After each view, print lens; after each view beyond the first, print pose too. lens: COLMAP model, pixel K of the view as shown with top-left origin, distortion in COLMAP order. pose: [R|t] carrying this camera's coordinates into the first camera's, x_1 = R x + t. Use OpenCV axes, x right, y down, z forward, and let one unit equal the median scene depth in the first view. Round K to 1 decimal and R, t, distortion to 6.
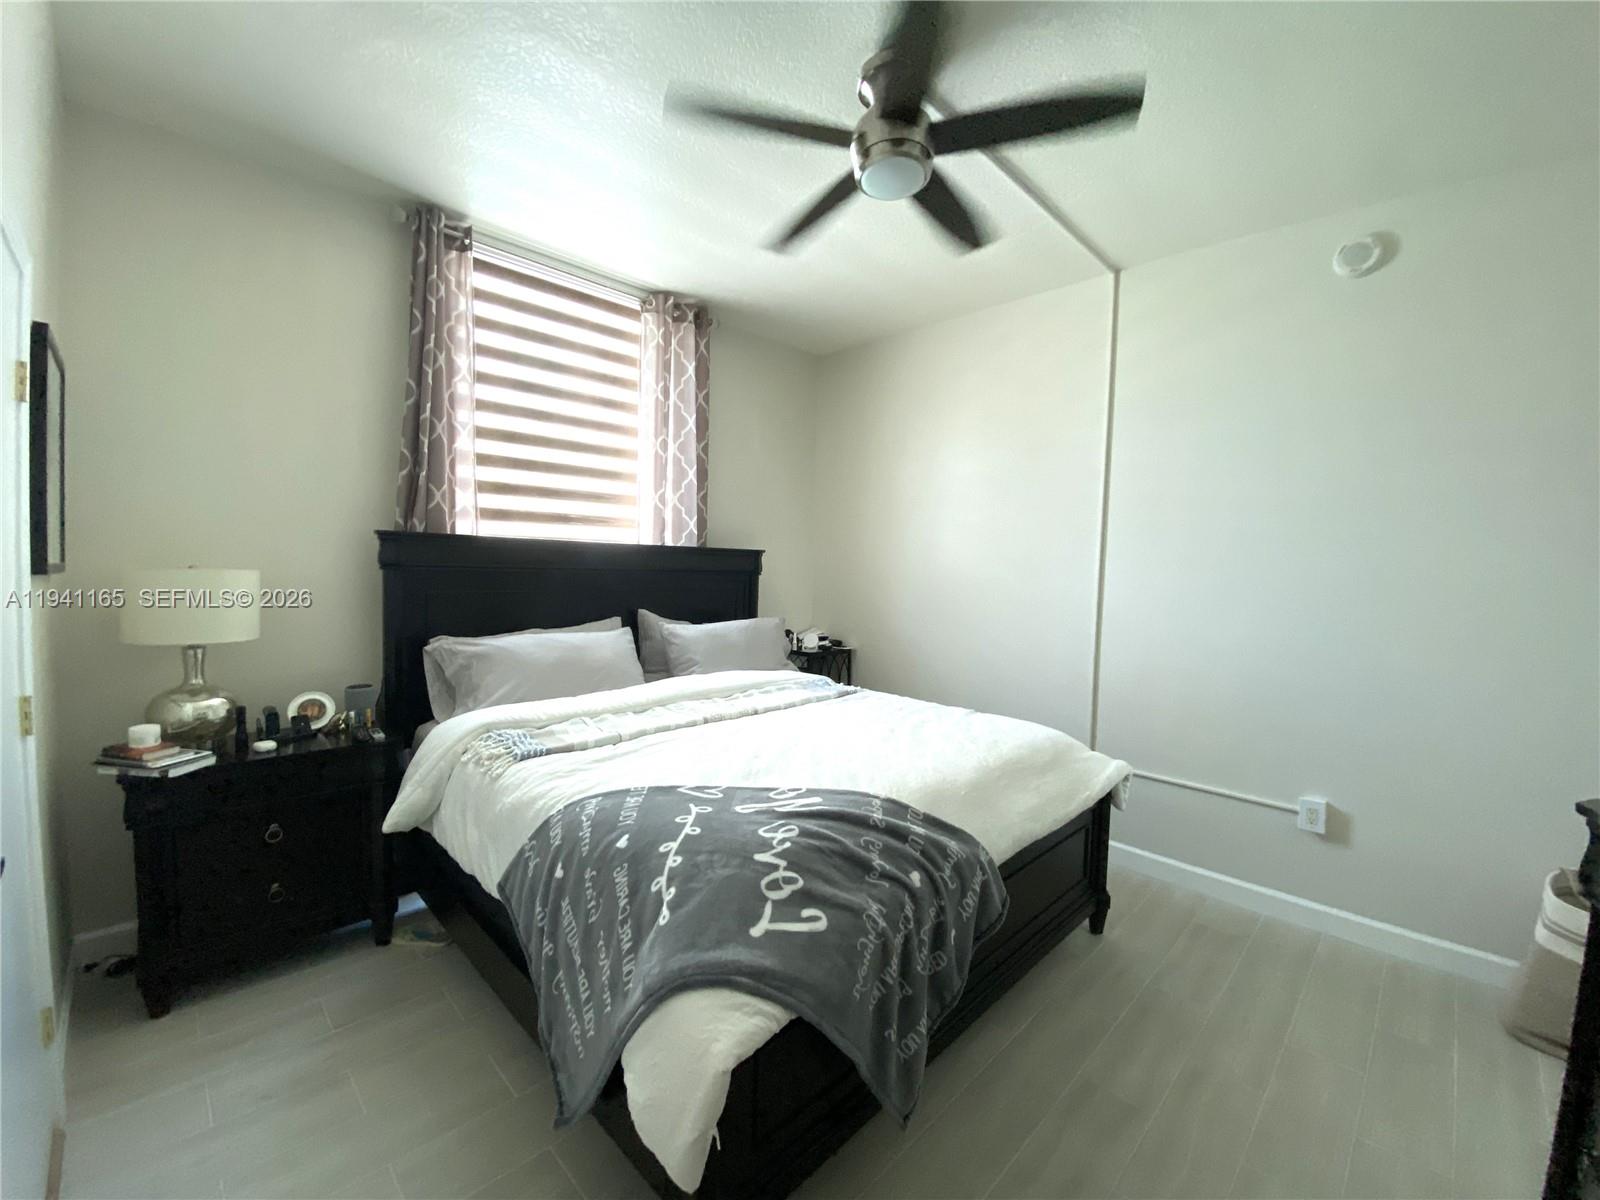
lens RADIAL K [[644.1, 0, 796.1], [0, 644.1, 595.4], [0, 0, 1]] dist [0.004574, -0.011889]
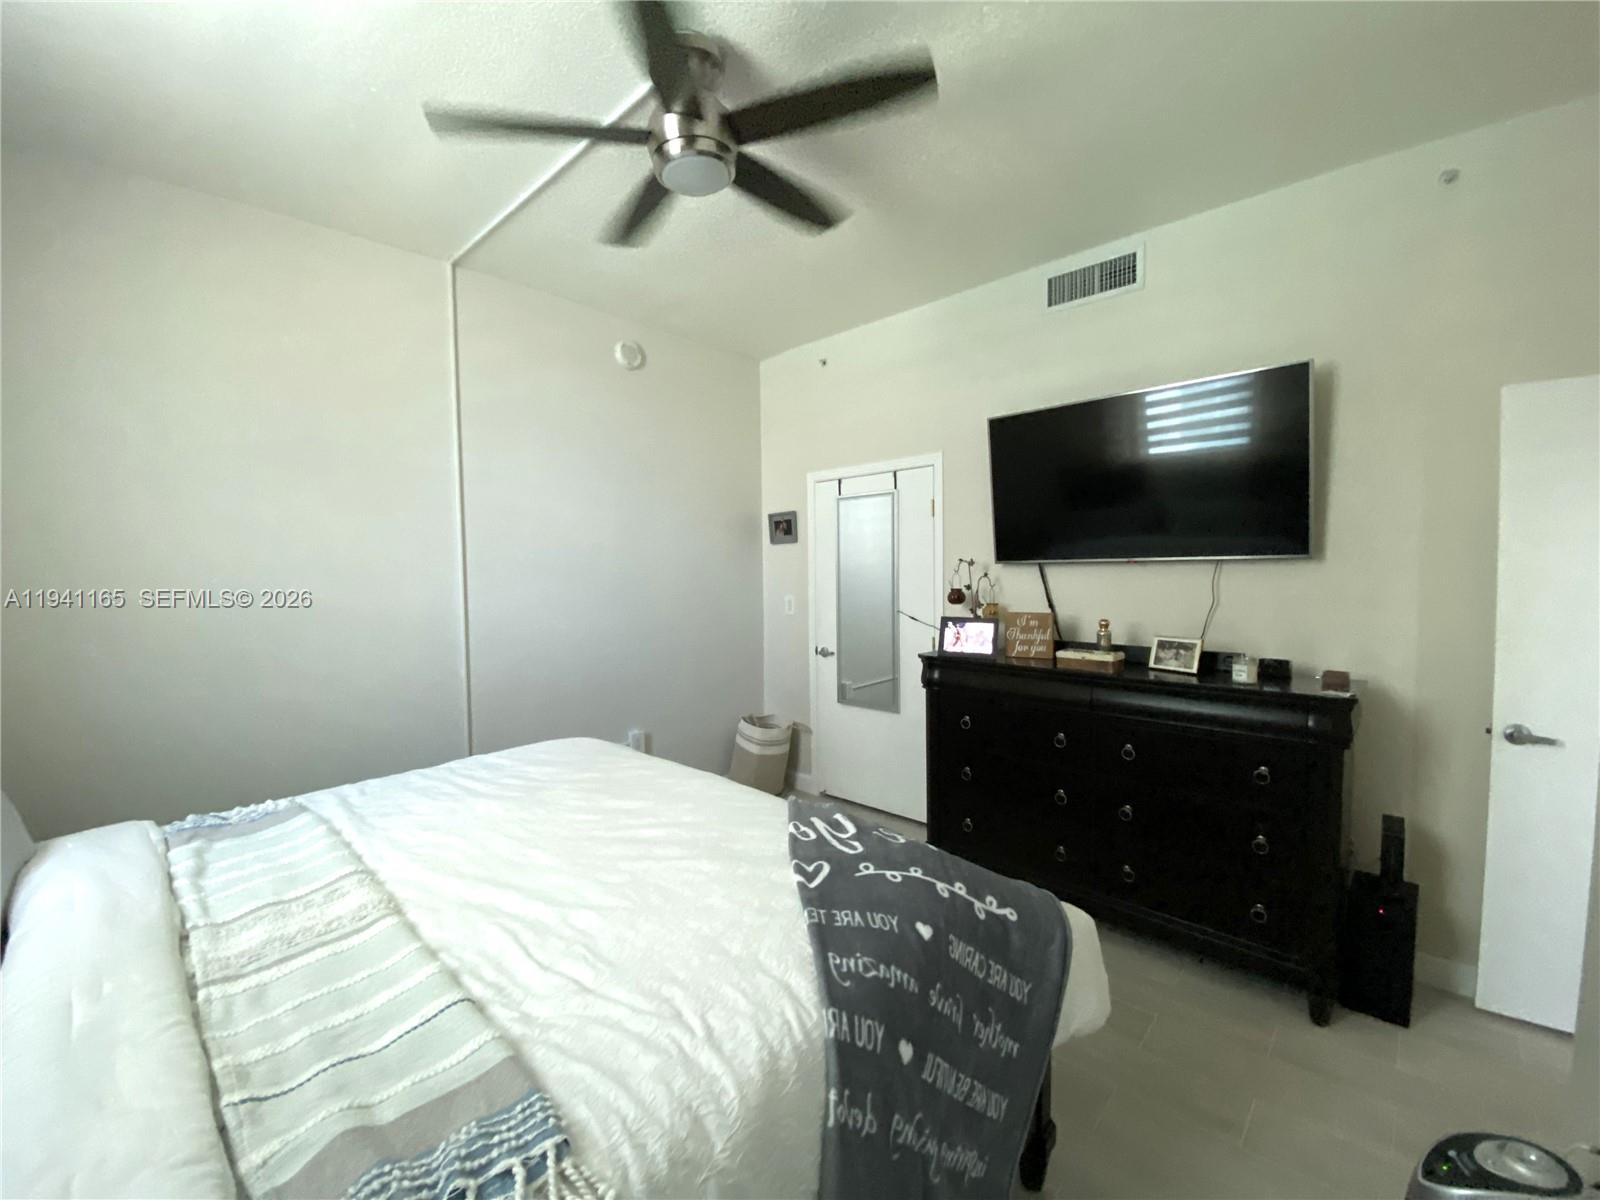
lens RADIAL K [[644.1, 0, 798.6], [0, 644.1, 601.9], [0, 0, 1]] dist [0.004574, -0.011889]
pose [[-0.024204, -0.085293, 0.996062, -0.974998], [0.059106, 0.994489, 0.086595, -0.115800], [-0.997958, 0.060969, -0.019030, 1.056264]]
